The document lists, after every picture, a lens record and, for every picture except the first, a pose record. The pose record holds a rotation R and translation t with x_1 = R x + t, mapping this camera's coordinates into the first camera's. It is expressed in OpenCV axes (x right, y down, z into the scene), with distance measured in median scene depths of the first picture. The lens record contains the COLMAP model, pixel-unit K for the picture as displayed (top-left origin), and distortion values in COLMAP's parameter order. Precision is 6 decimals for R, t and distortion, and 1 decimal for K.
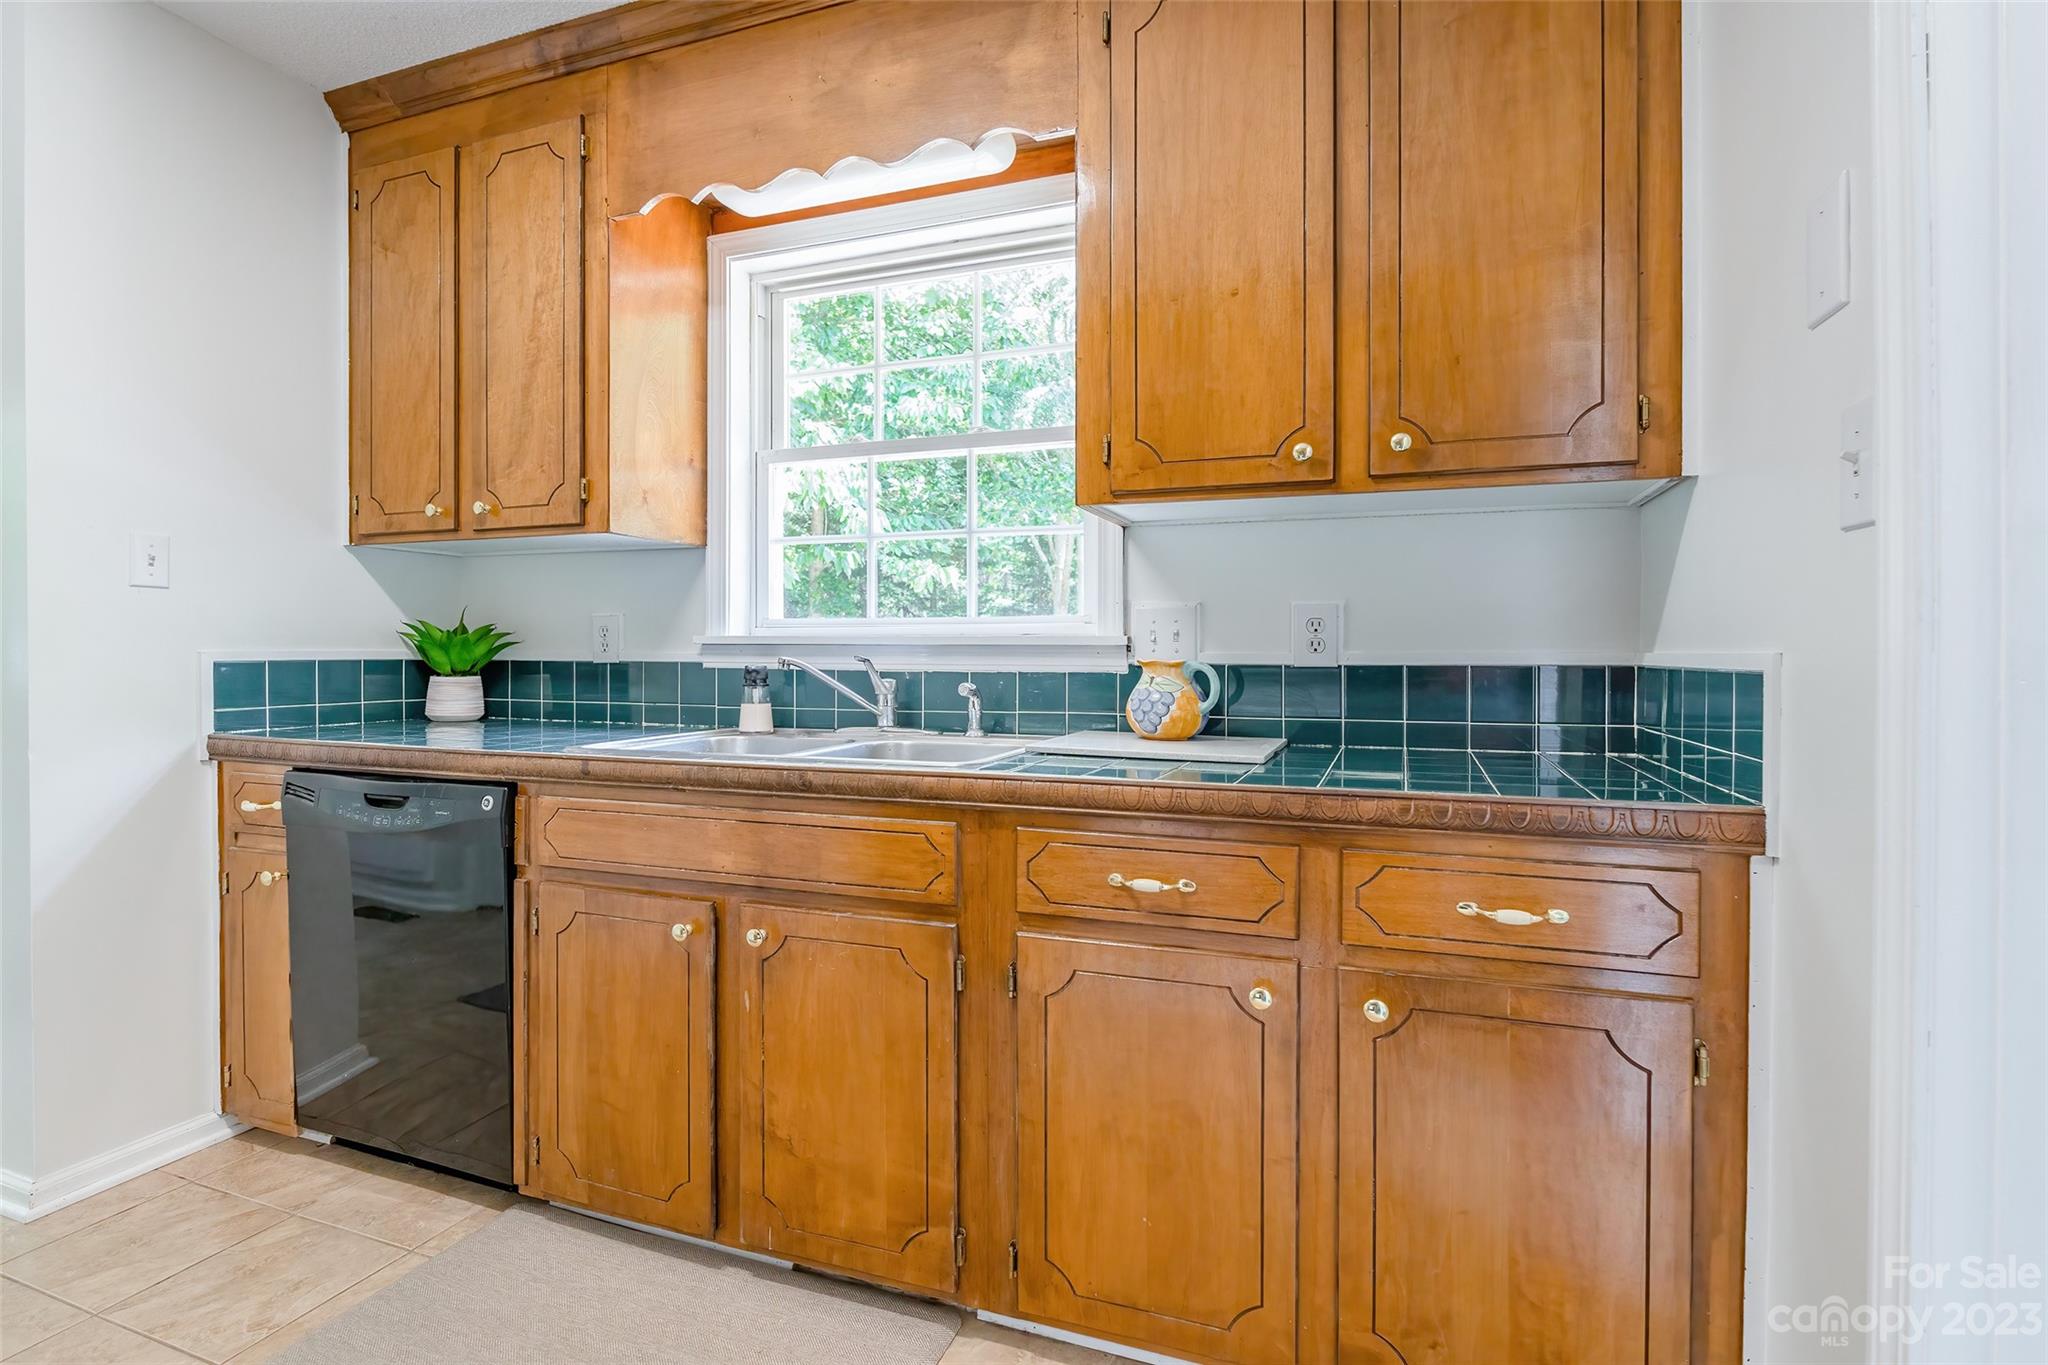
lens RADIAL K [[945.3, 0, 1046.0], [0, 945.3, 663.8], [0, 0, 1]] dist [-0.012612, 0.000797]
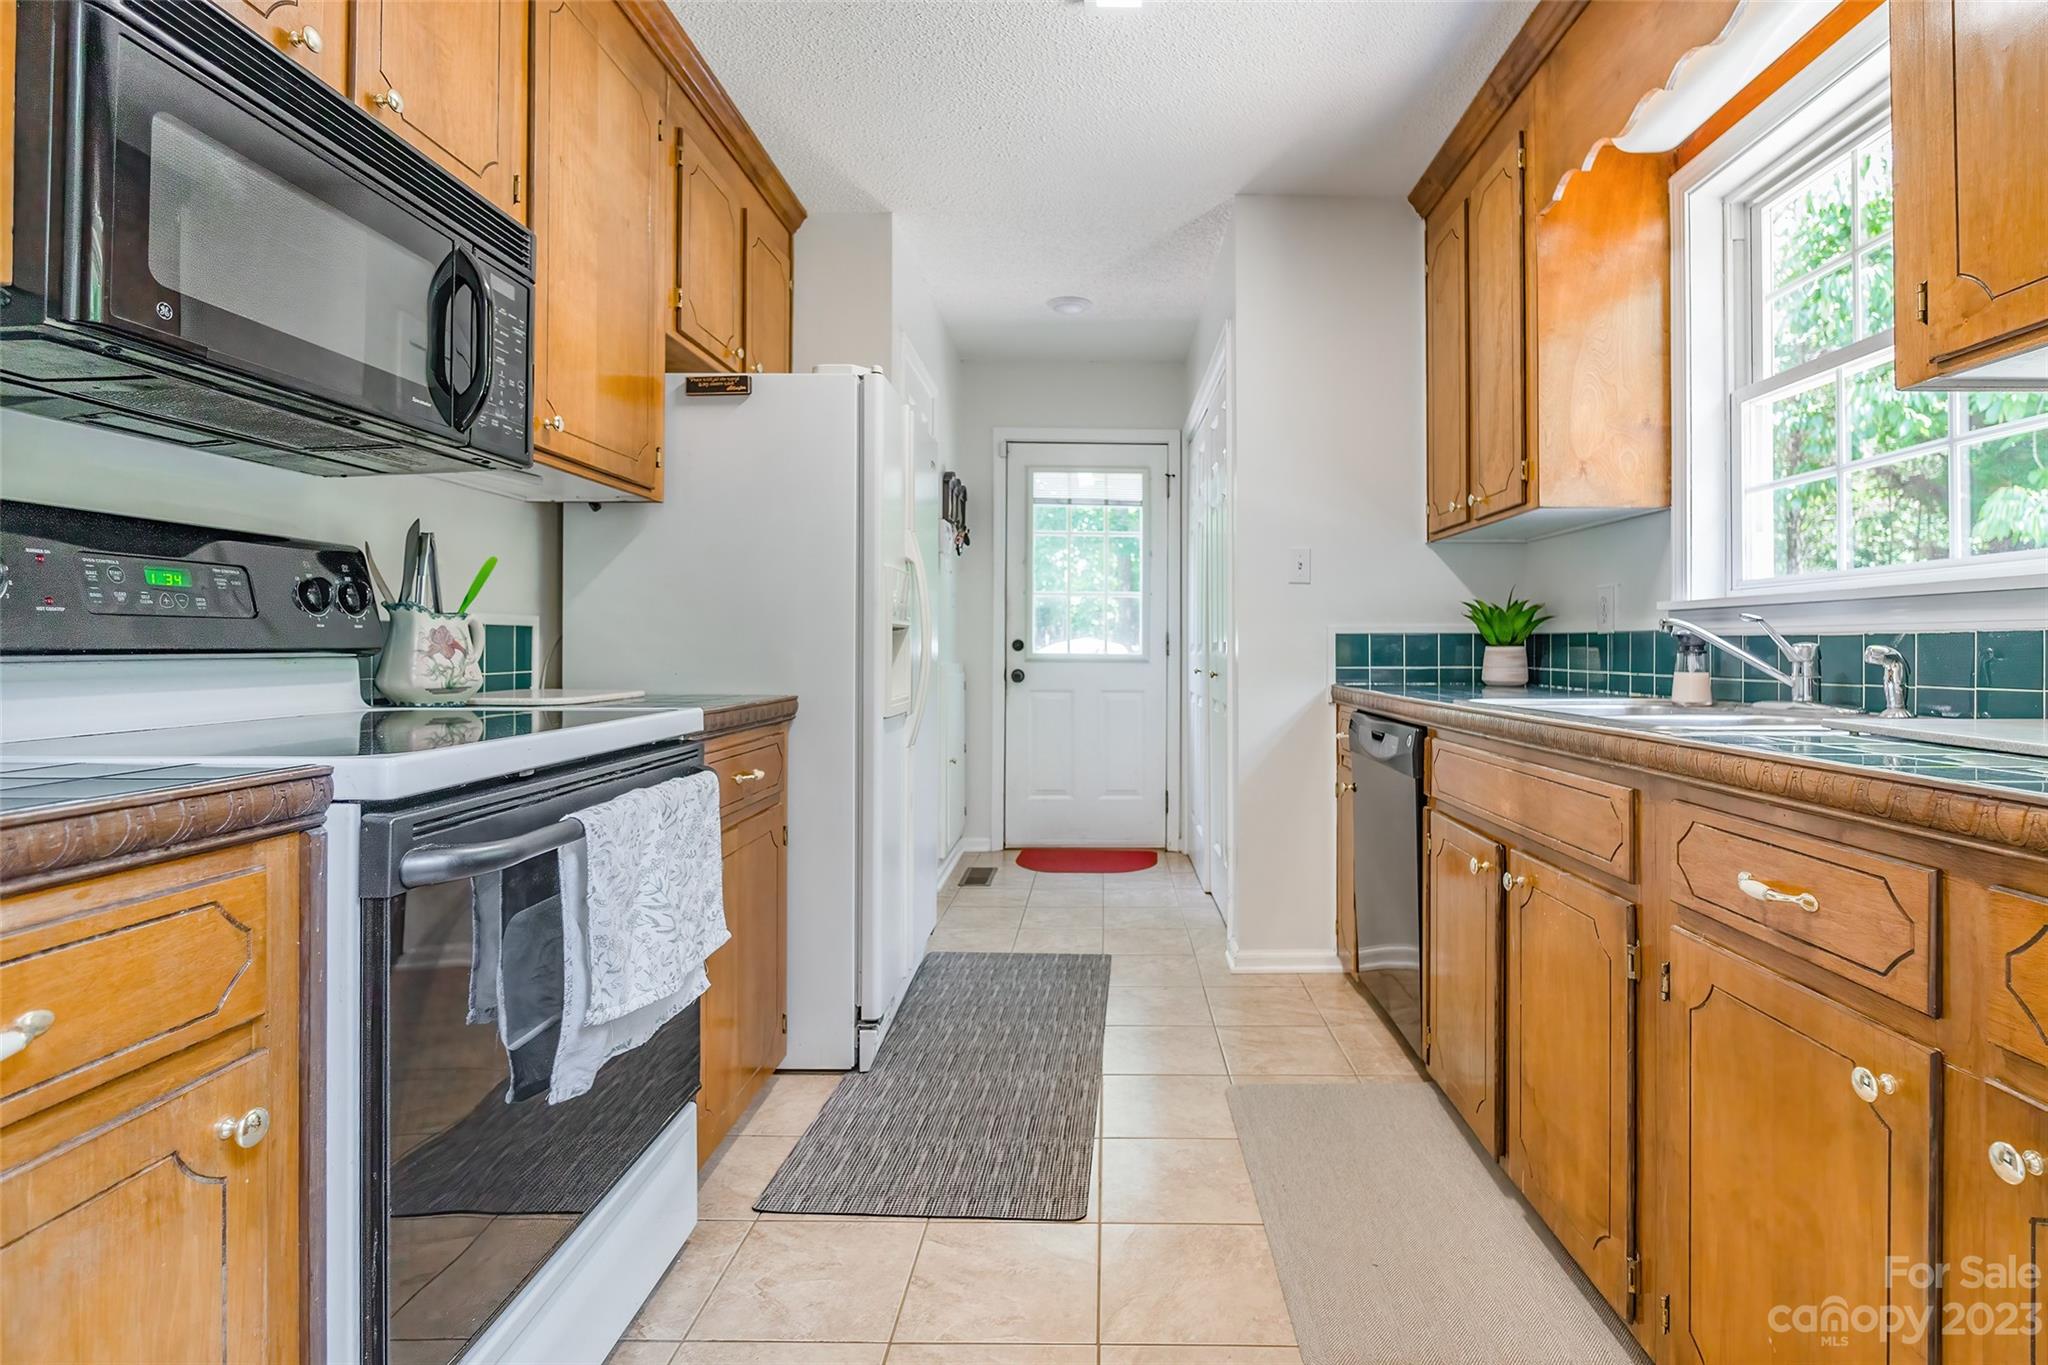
lens RADIAL K [[987.7, 0, 1096.1], [0, 987.7, 647.1], [0, 0, 1]] dist [-0.015616, -0.000374]
pose [[0.351234, 0.000830, -0.936287, 0.387987], [-0.012554, 0.999914, -0.003823, 0.028933], [0.936204, 0.013097, 0.351214, 0.131900]]
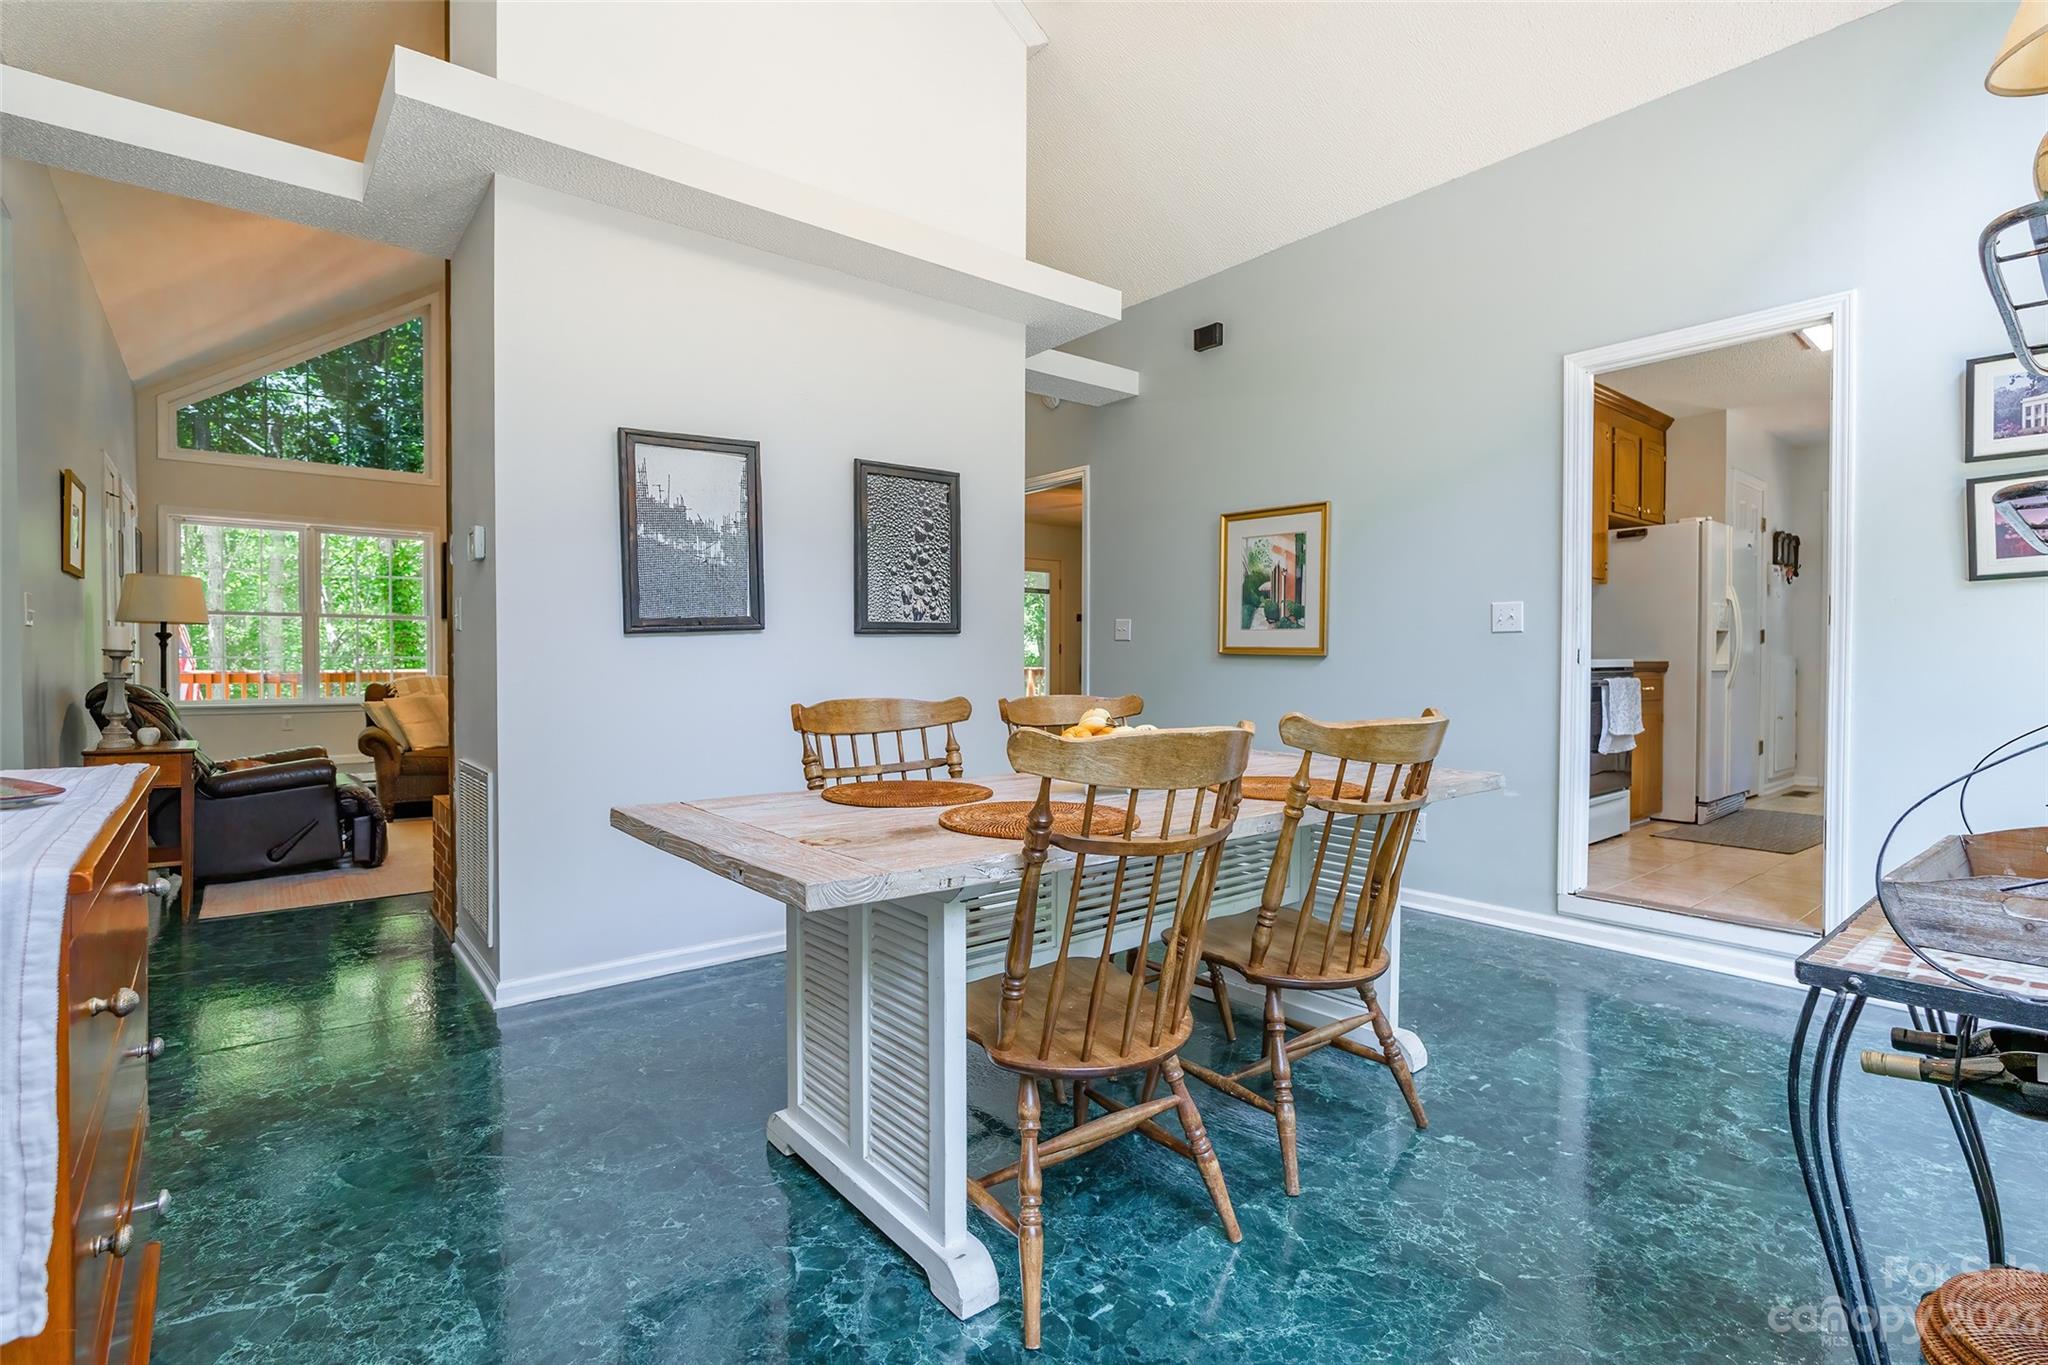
lens RADIAL K [[945.3, 0, 1028.8], [0, 945.3, 678.4], [0, 0, 1]] dist [-0.012612, 0.000797]
pose [[-0.503072, 0.015796, -0.864100, 2.228764], [-0.006834, 0.999729, 0.022254, 0.084891], [0.864217, 0.017100, -0.502828, -0.003688]]
